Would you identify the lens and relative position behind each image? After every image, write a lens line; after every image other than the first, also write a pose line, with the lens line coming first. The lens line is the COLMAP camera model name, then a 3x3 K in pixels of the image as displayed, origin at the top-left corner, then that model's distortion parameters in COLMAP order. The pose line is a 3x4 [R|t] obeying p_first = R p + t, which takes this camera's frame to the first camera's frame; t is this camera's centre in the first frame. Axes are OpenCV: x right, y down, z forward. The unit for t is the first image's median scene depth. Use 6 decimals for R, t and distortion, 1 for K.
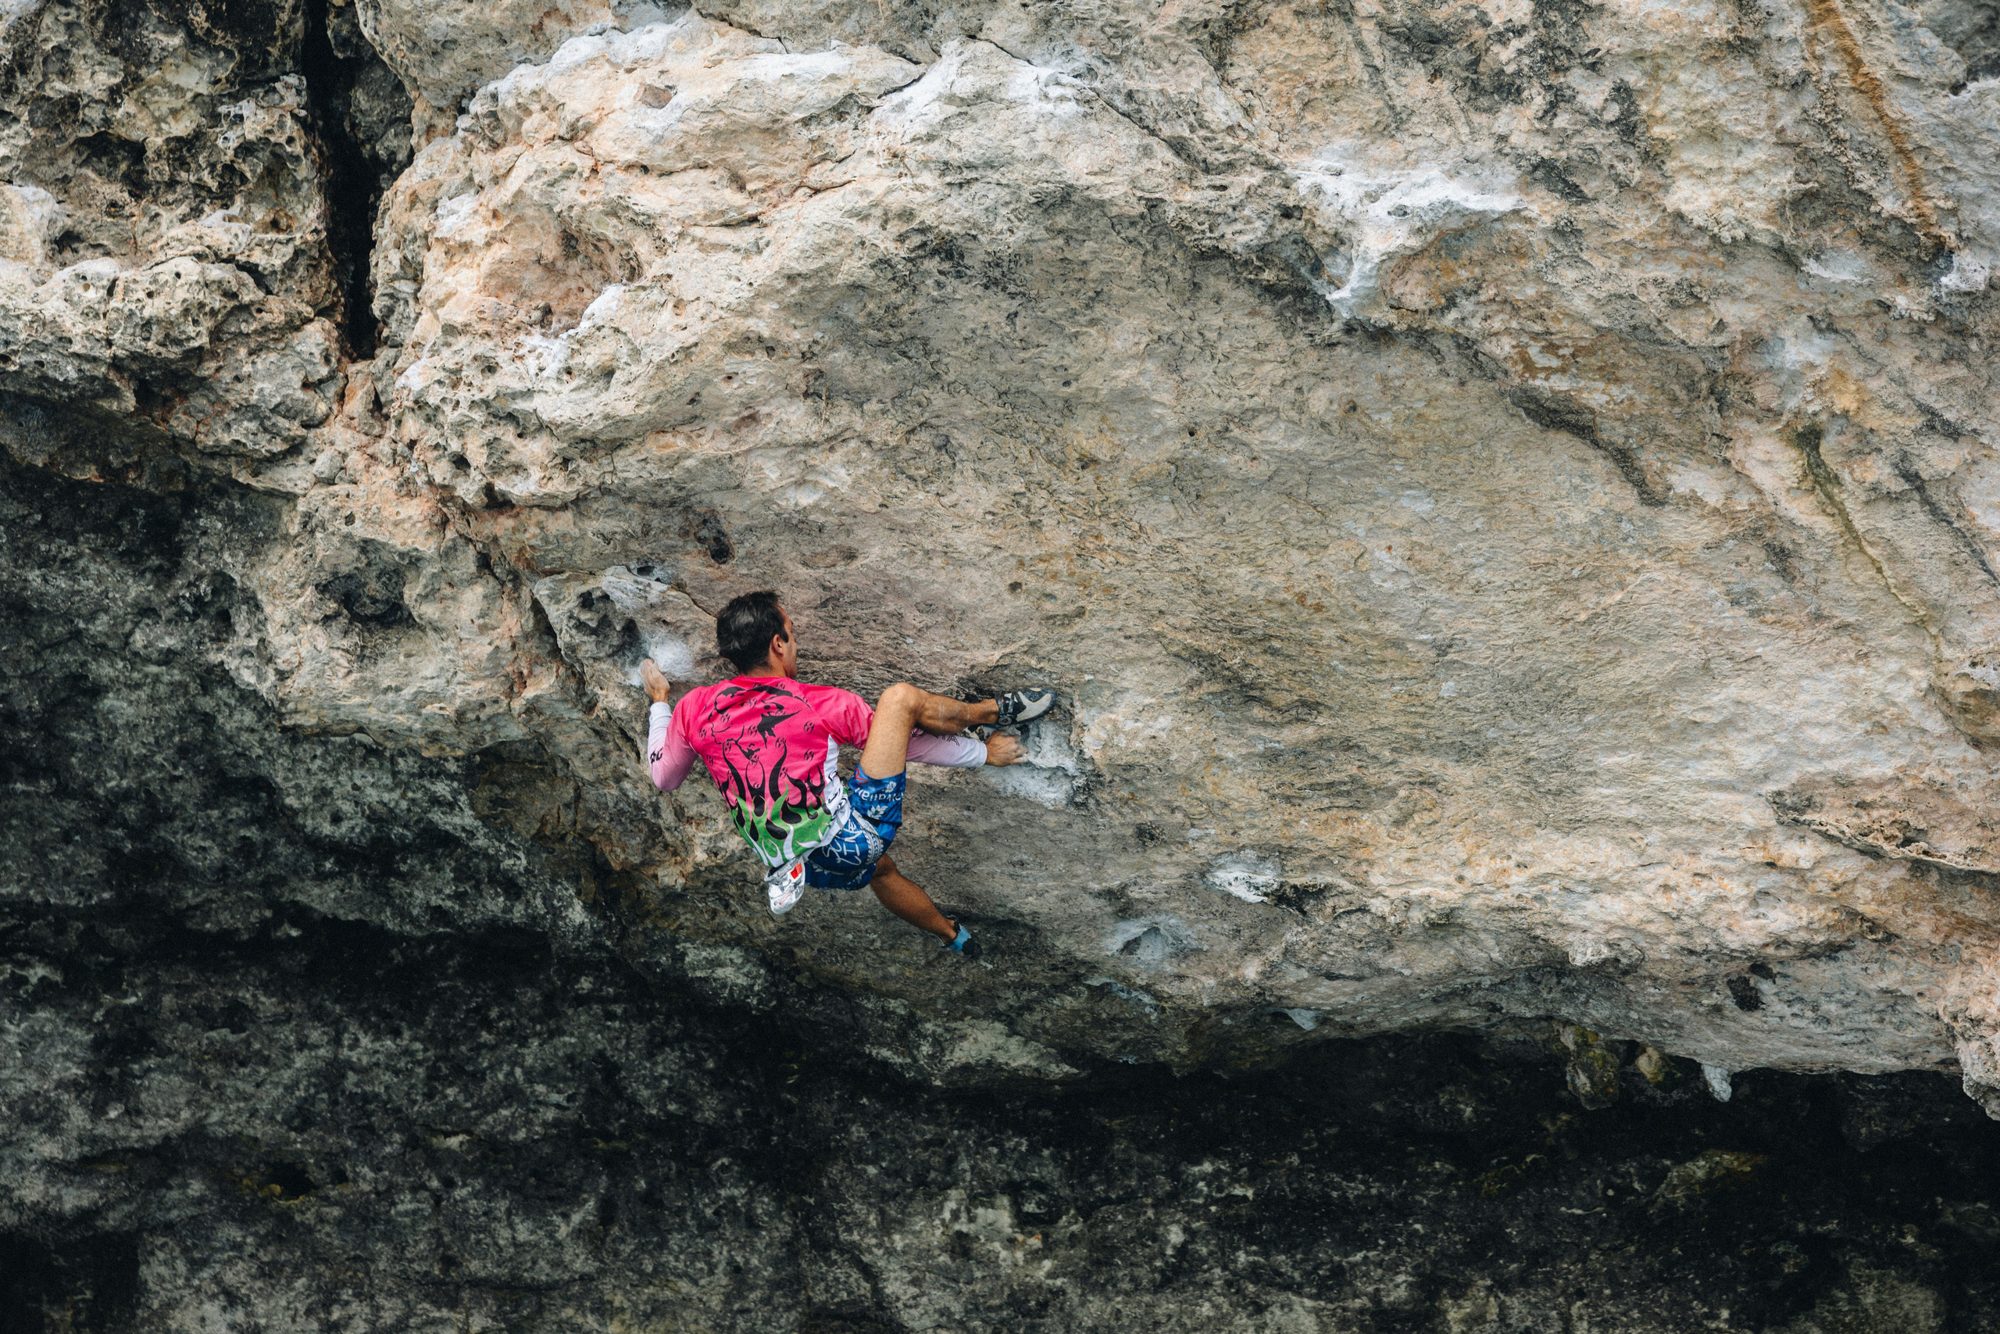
lens RADIAL K [[3080.6, 0, 1000.0], [0, 3080.6, 667.0], [0, 0, 1]] dist [0.026318, -0.005468]
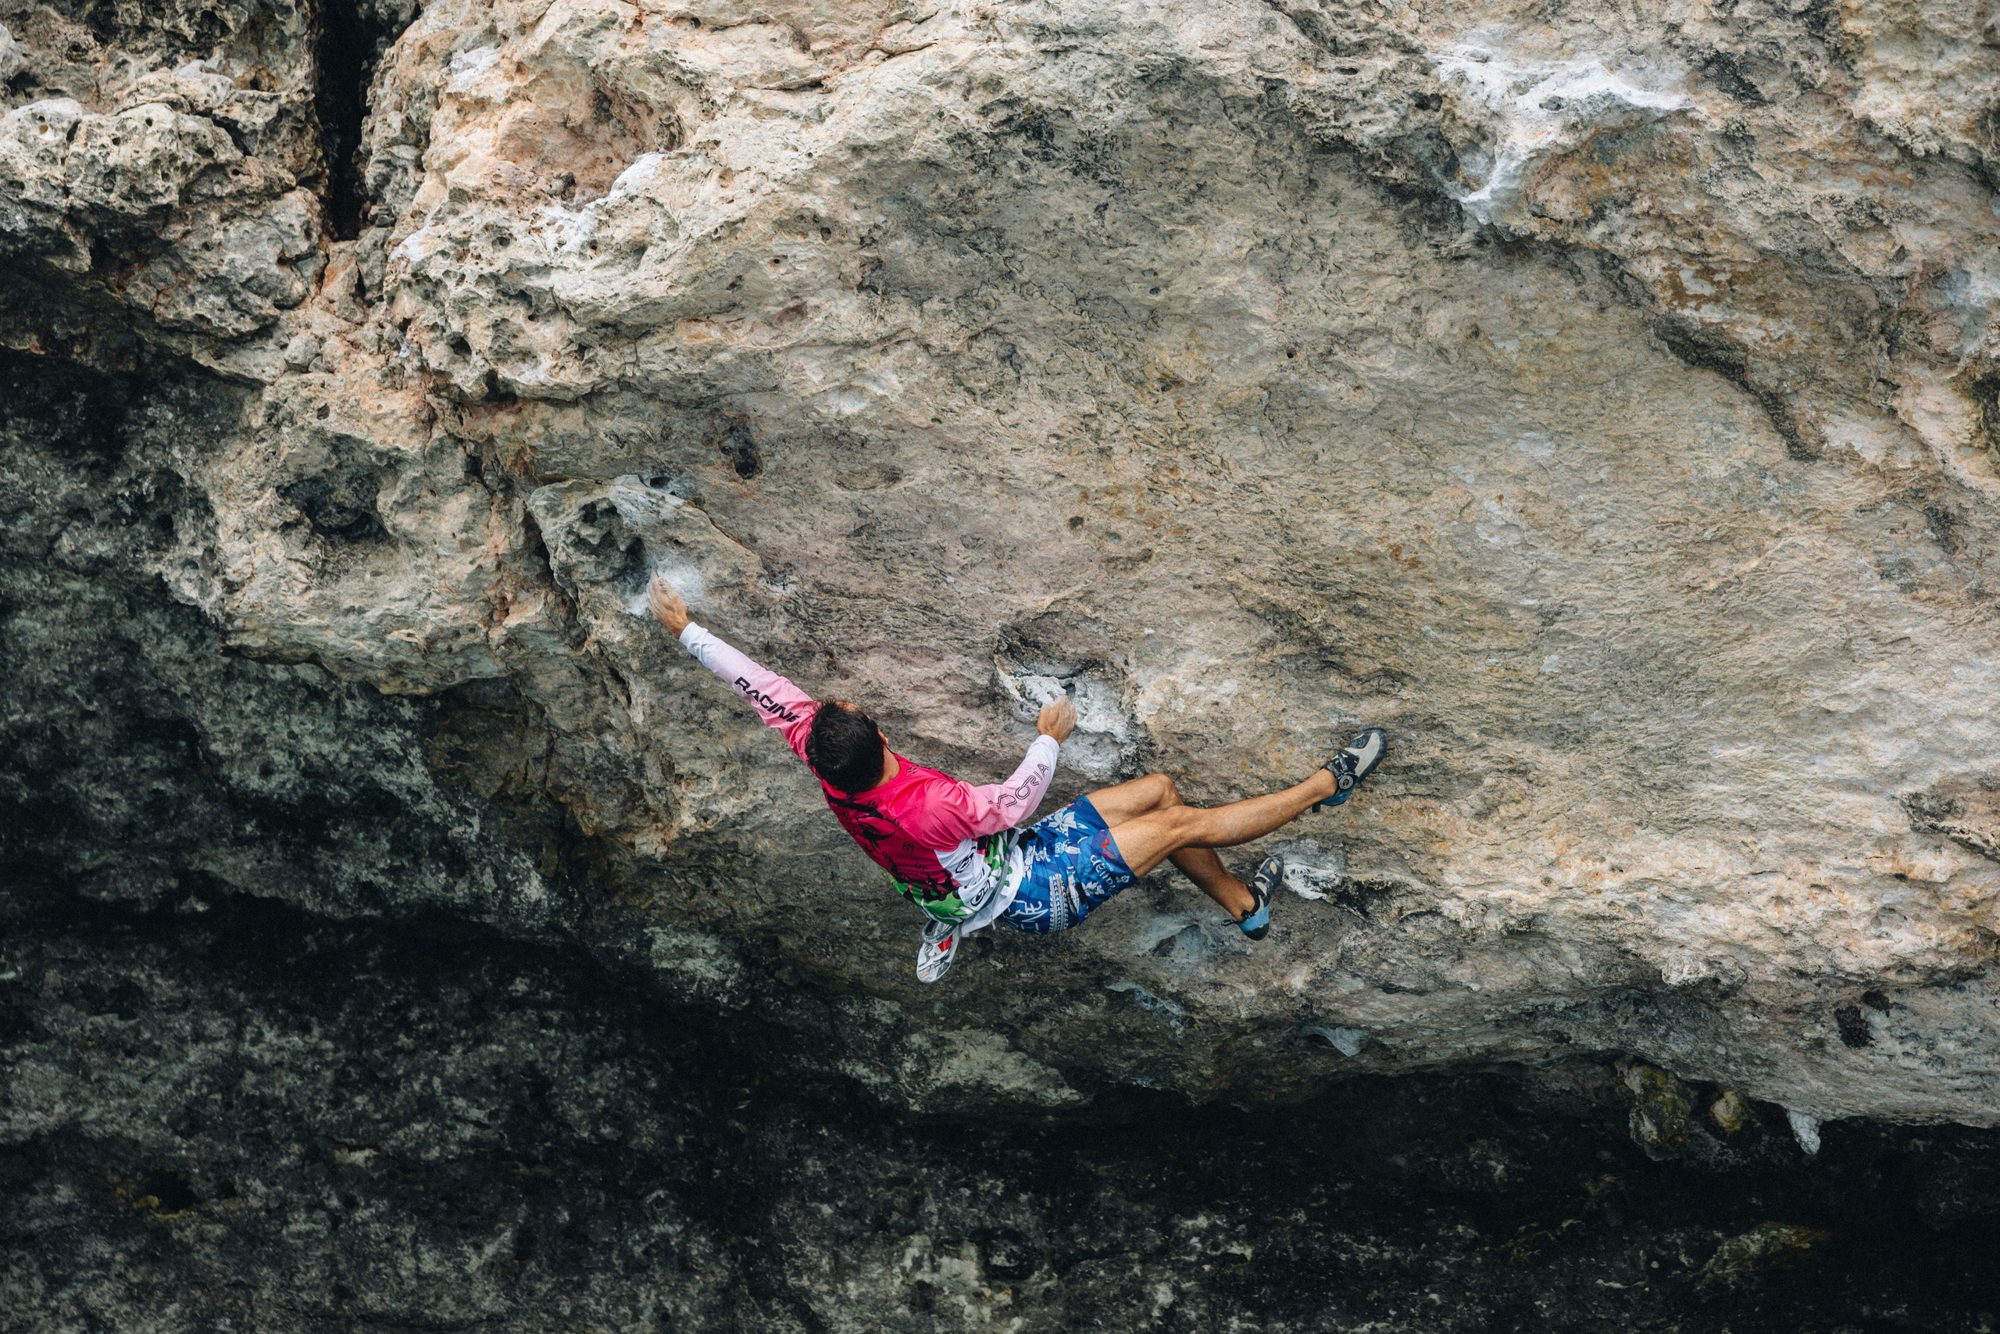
lens RADIAL K [[3235.2, 0, 1000.0], [0, 3235.2, 667.0], [0, 0, 1]] dist [0.020301, 0.078127]
pose [[0.997589, 0.056439, 0.040384, -0.050483], [-0.054899, 0.997758, -0.038267, 0.050979], [-0.042453, 0.035958, 0.998451, 0.063707]]
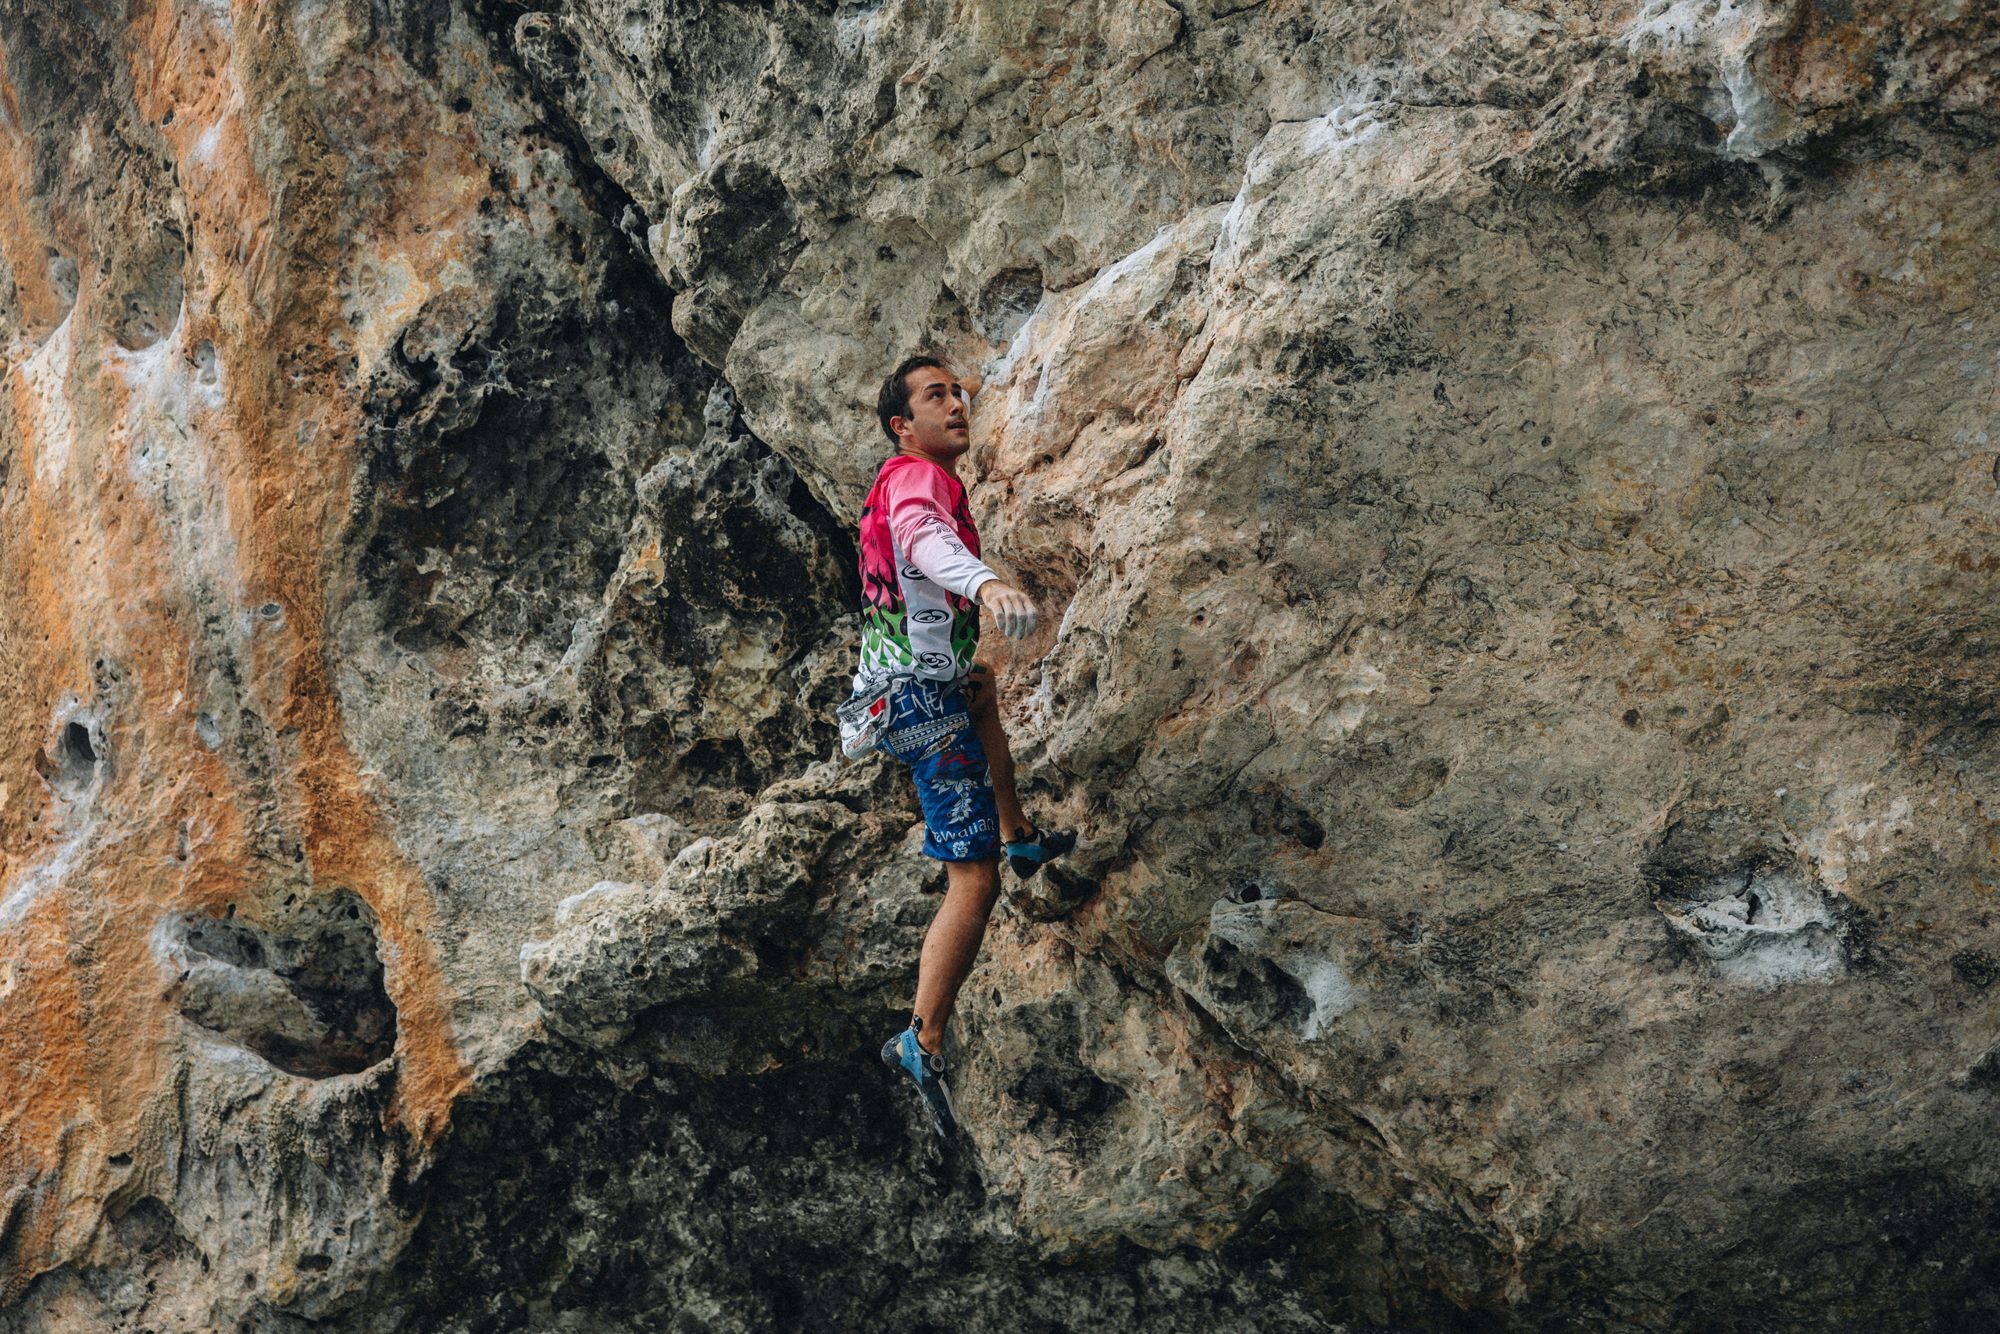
lens RADIAL K [[2801.2, 0, 1000.0], [0, 2801.2, 667.0], [0, 0, 1]] dist [0.003986, 0.099421]
pose [[0.817272, -0.433696, -0.379439, 0.147373], [0.270472, 0.870126, -0.411978, 0.210395], [0.508833, 0.234071, 0.828432, 0.297224]]
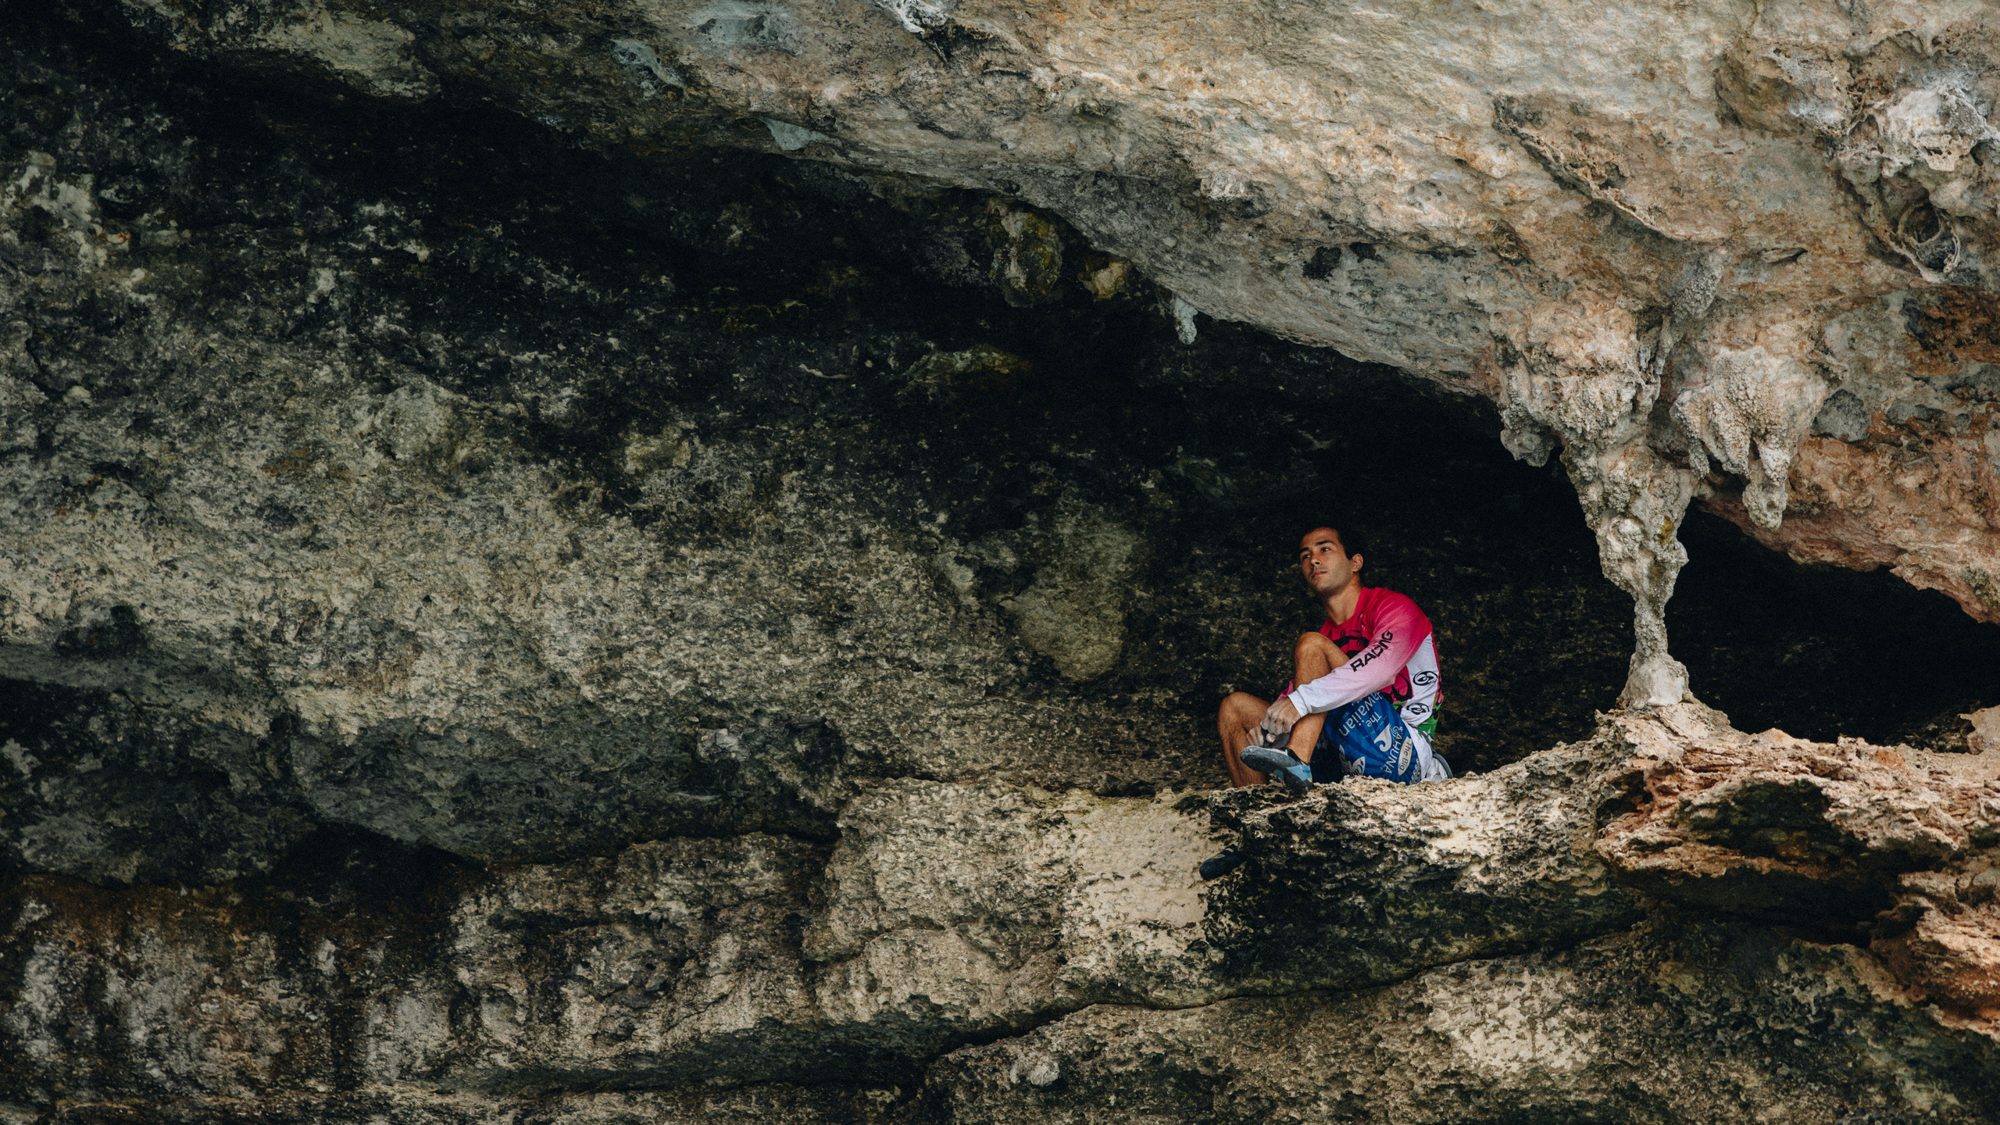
lens RADIAL K [[4309.5, 0, 1181.2], [0, 4309.5, 562.8], [0, 0, 1]] dist [0.050983, -0.014847]
pose [[0.756638, 0.172129, 0.630769, -0.602973], [-0.341514, 0.926709, 0.156776, -0.000515], [-0.557554, -0.334040, 0.759968, -0.004572]]
